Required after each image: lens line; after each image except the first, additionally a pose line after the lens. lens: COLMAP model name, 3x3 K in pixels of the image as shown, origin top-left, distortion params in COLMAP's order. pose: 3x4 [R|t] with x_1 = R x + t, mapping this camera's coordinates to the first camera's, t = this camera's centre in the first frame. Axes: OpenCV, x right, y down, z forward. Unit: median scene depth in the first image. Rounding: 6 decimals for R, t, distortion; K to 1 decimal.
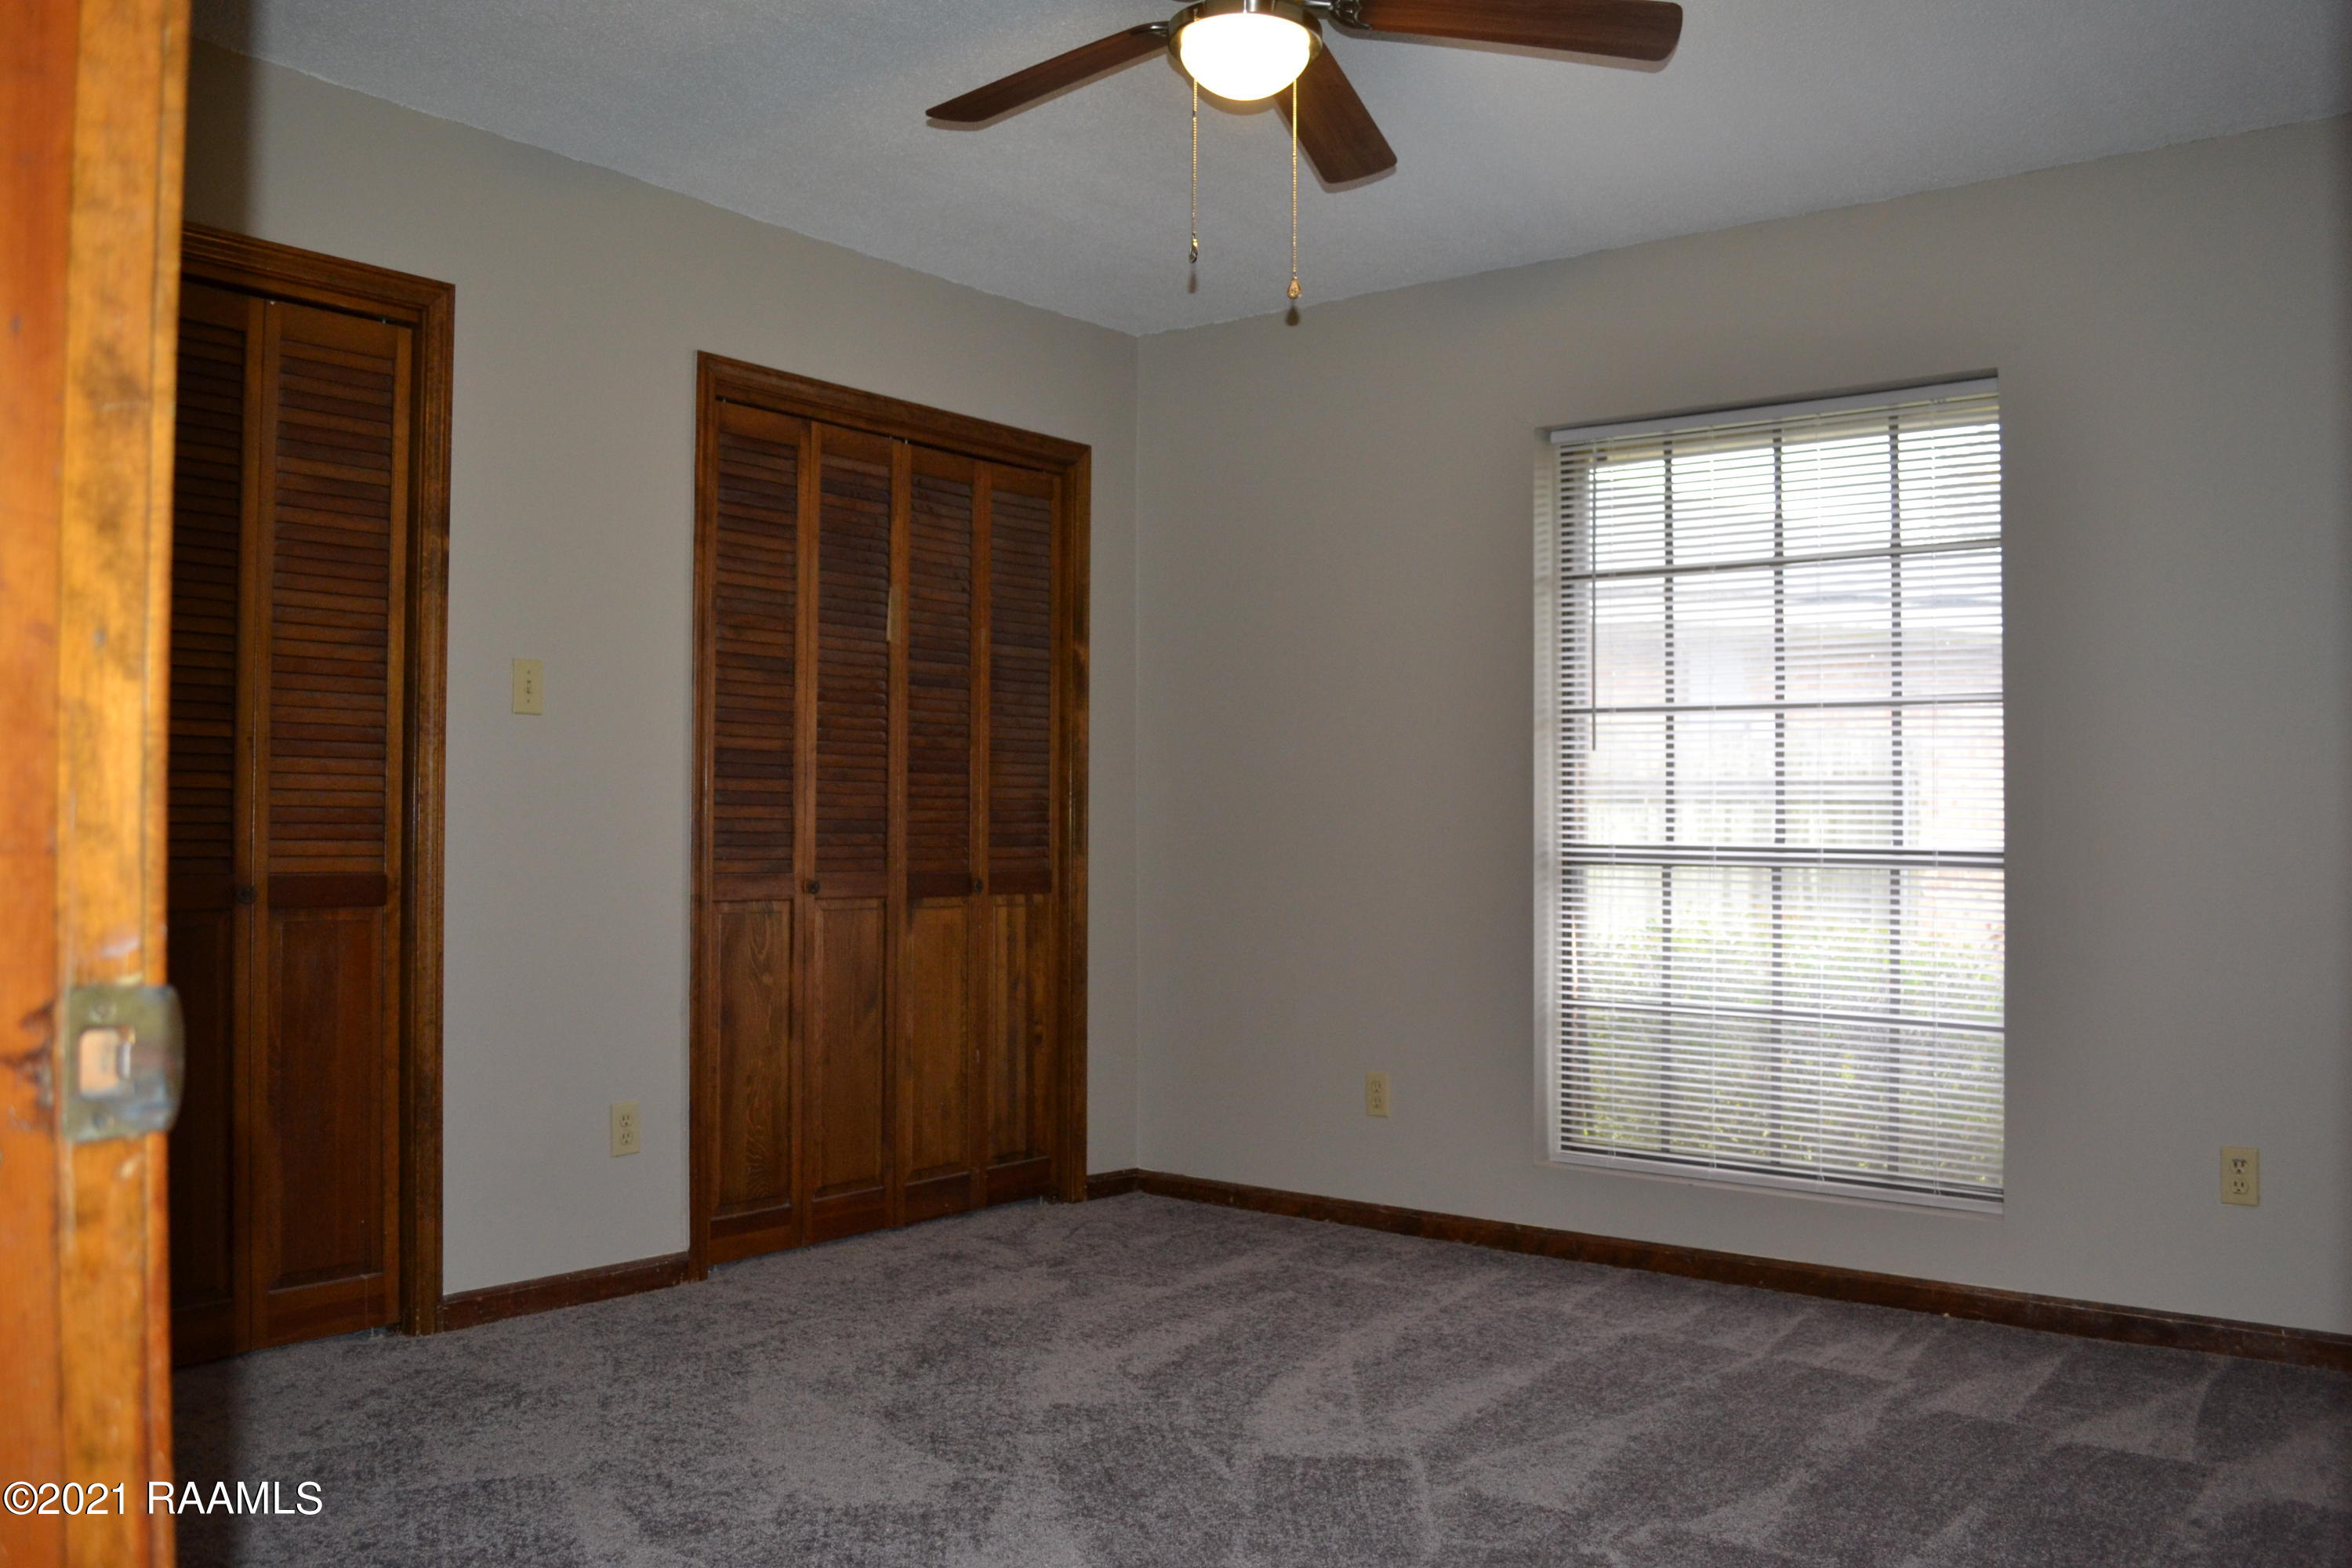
lens RADIAL K [[1892.0, 0, 1176.0], [0, 1892.0, 784.0], [0, 0, 1]] dist [-0.083378, 0.015305]
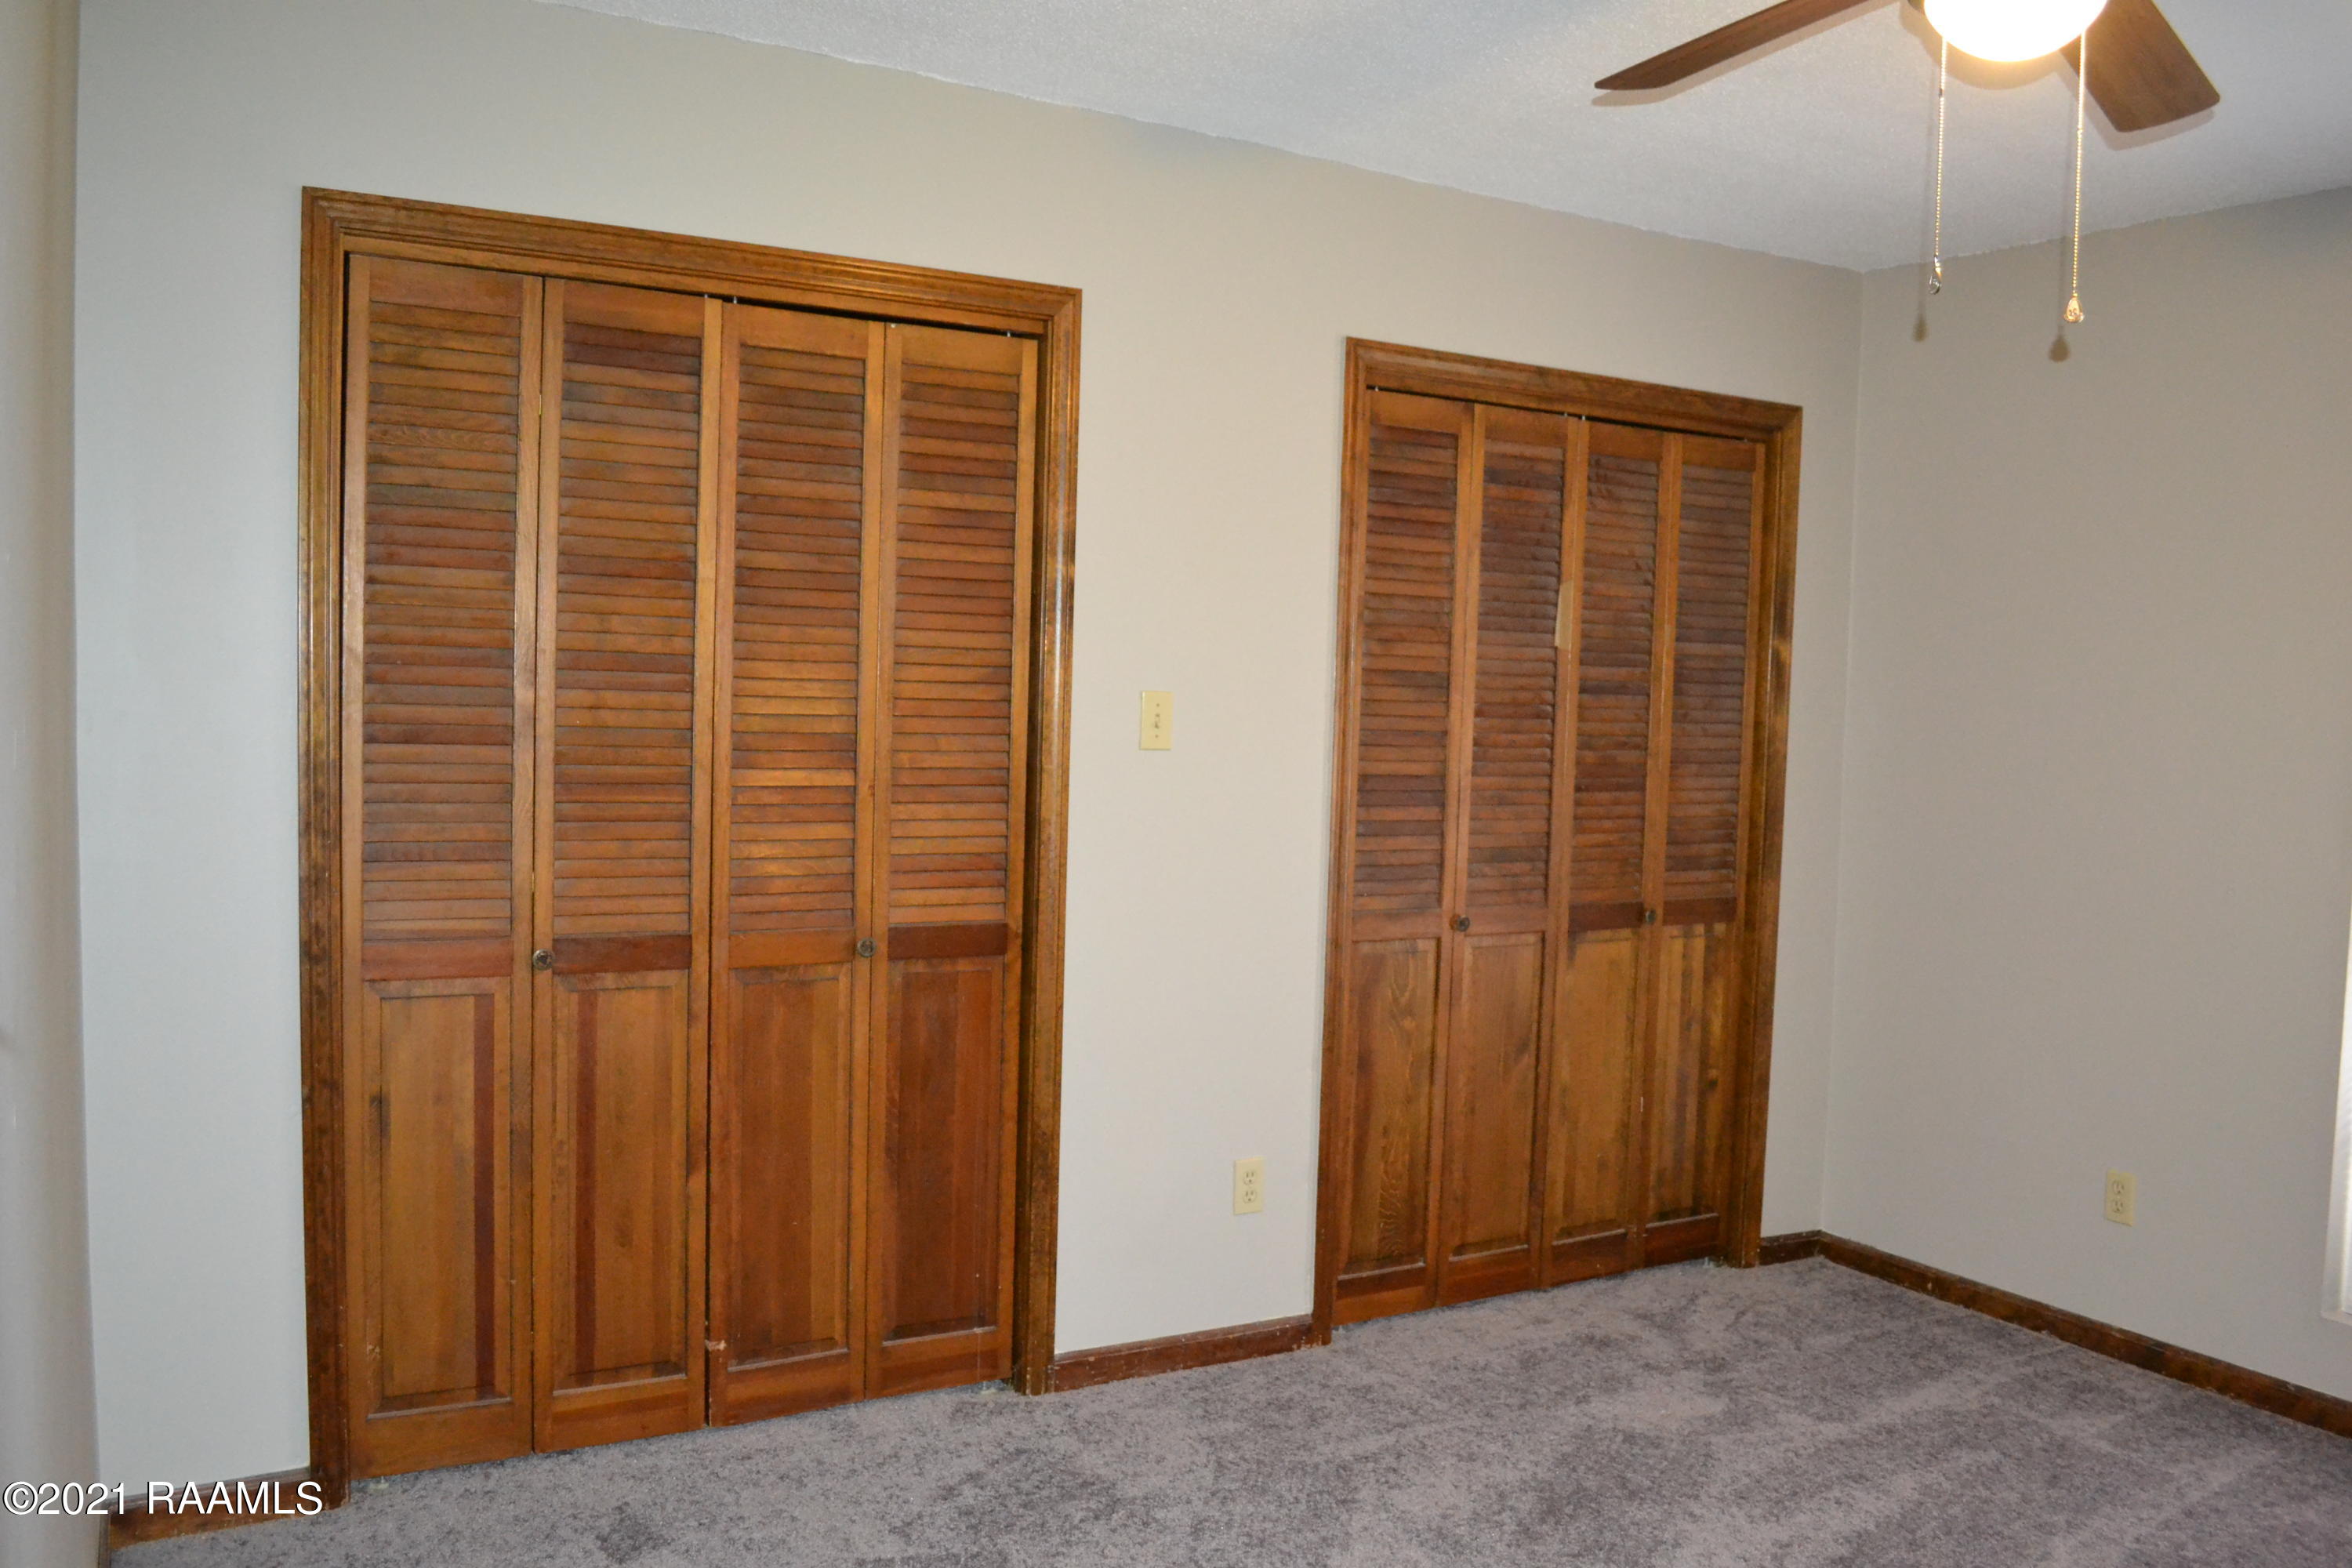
lens RADIAL K [[1892.0, 0, 1176.0], [0, 1892.0, 784.0], [0, 0, 1]] dist [-0.083378, 0.015305]
pose [[0.933191, 0.044999, -0.356552, -0.000127], [-0.017793, 0.996698, 0.079221, -0.085372], [0.358940, -0.067585, 0.930911, 0.112884]]
